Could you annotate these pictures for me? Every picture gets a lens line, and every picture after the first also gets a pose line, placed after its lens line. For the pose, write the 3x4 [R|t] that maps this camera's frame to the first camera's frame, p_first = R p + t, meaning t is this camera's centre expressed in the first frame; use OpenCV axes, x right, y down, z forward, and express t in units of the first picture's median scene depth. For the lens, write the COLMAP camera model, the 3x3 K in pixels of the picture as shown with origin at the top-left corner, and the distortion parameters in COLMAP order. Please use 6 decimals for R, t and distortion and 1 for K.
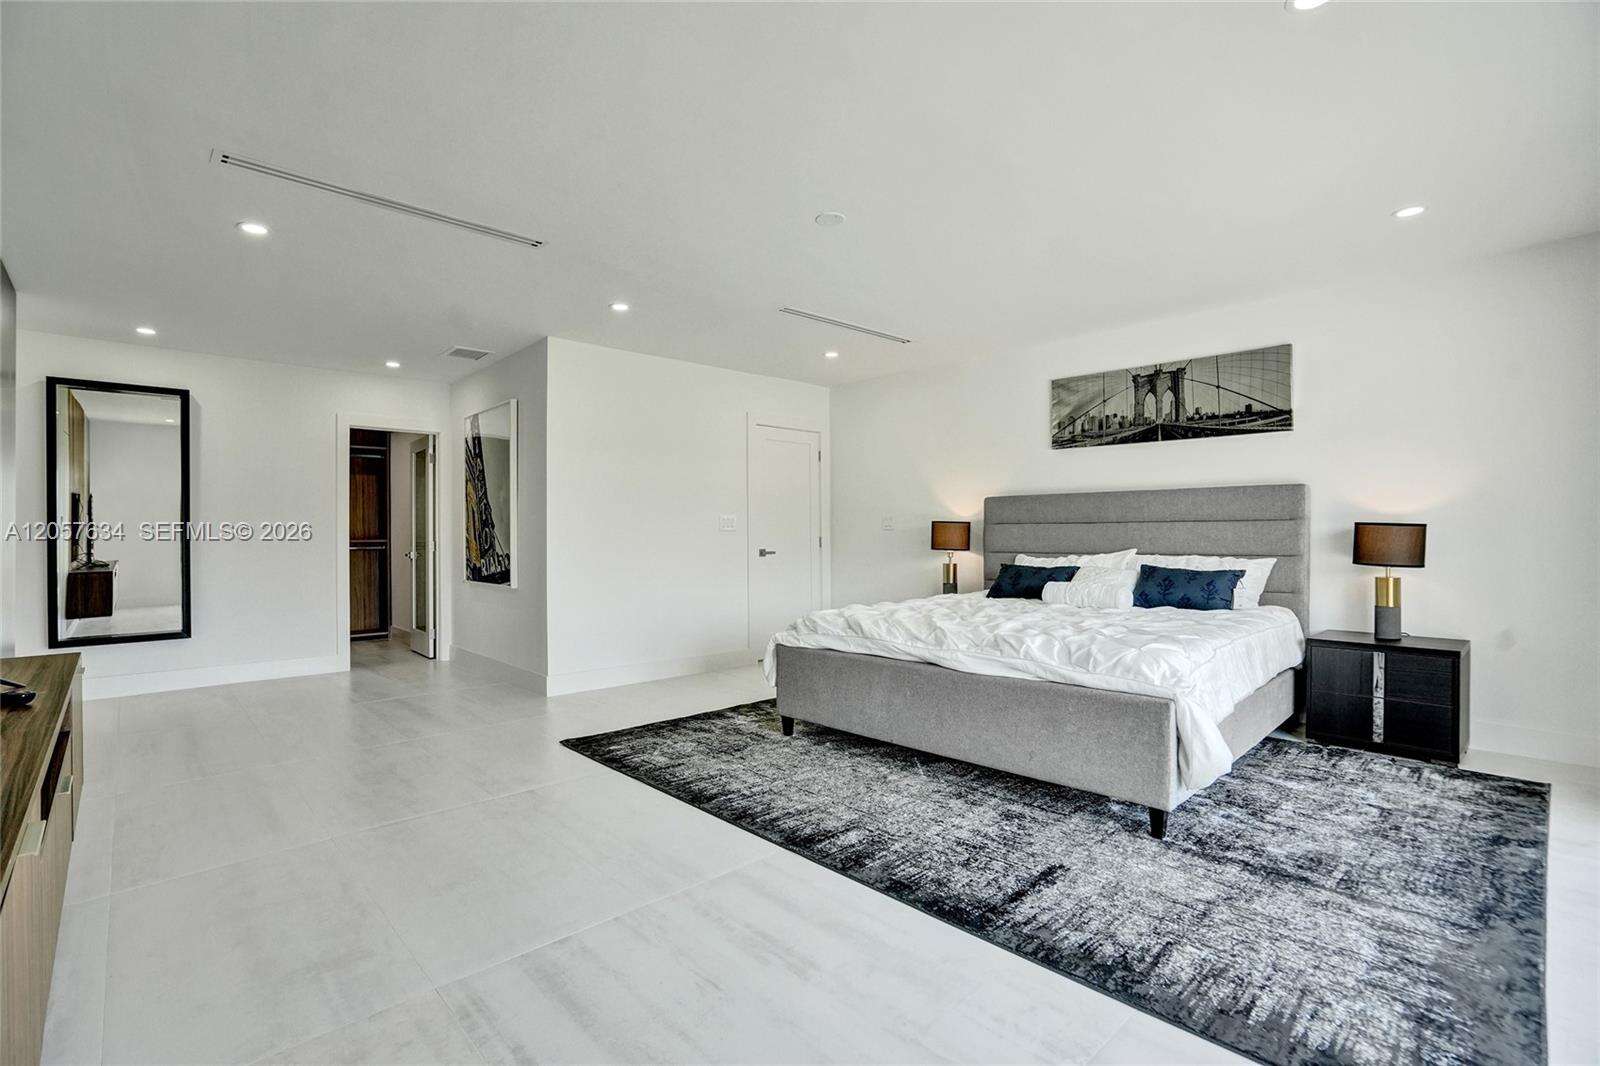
lens RADIAL K [[735.2, 0, 794.7], [0, 735.2, 540.5], [0, 0, 1]] dist [-0.037297, 0.006157]
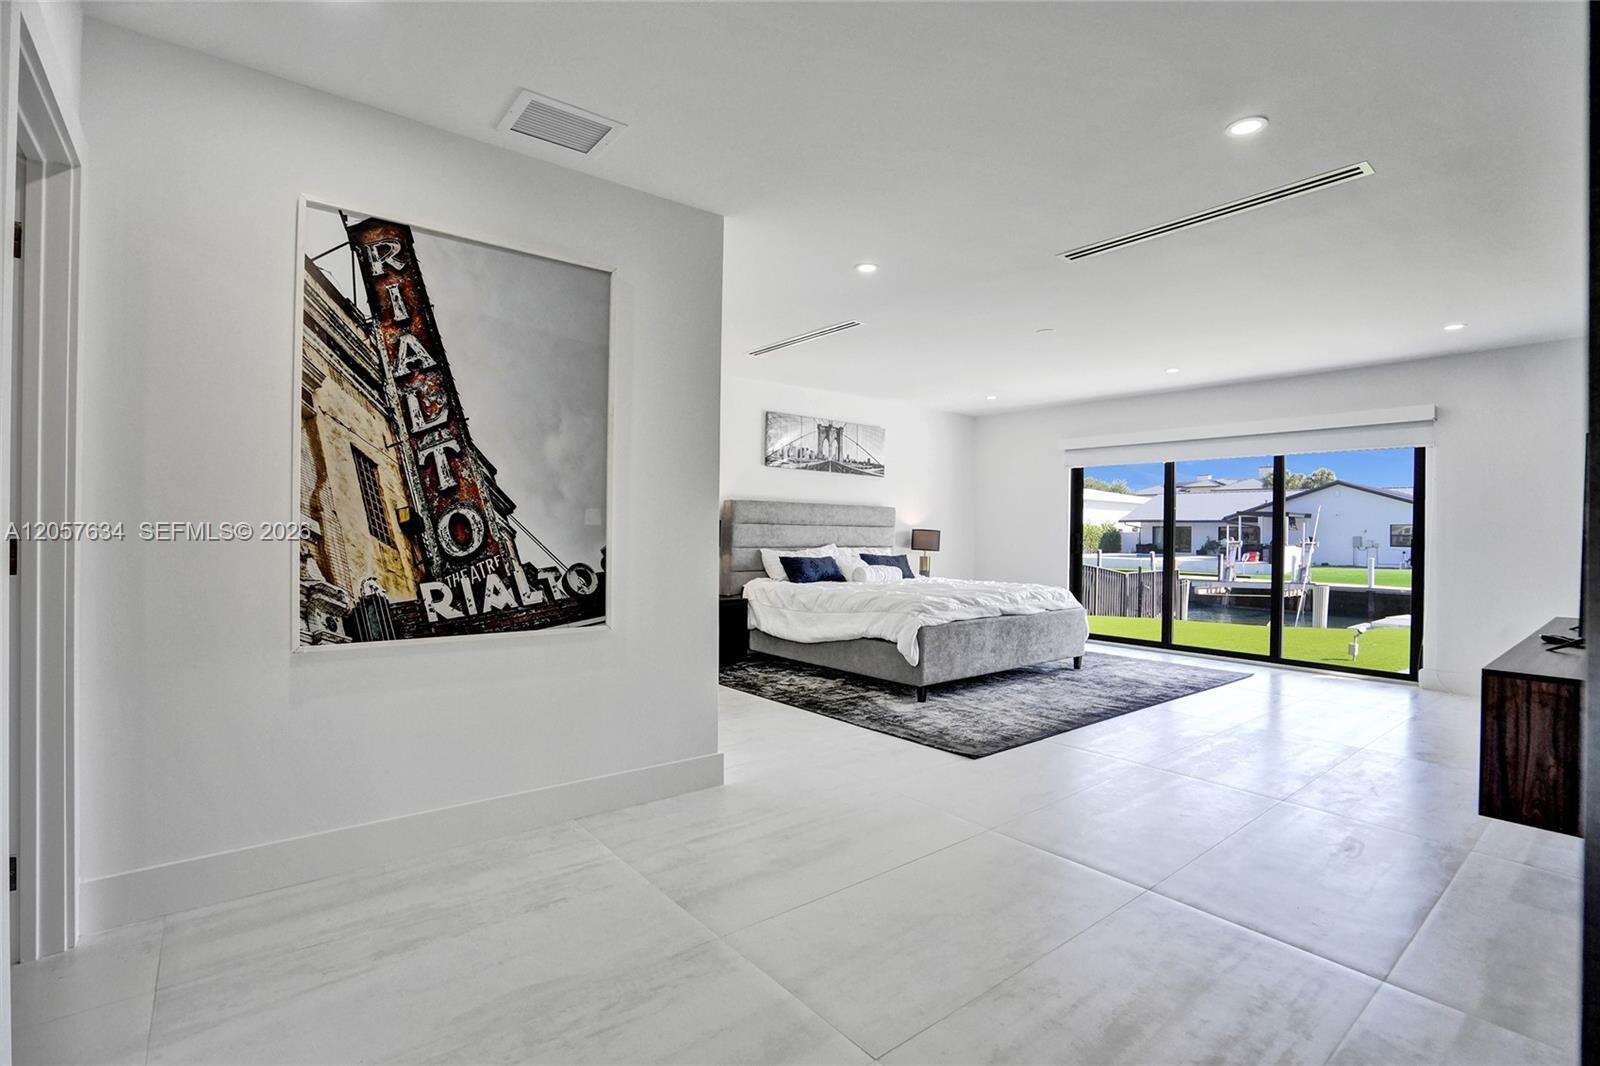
lens RADIAL K [[767.3, 0, 794.6], [0, 767.3, 535.3], [0, 0, 1]] dist [0.002277, 0.000430]
pose [[0.060869, 0.004976, 0.998133, -1.101796], [-0.006075, 0.999971, -0.004614, 0.002463], [-0.998127, -0.005783, 0.060897, 0.983782]]
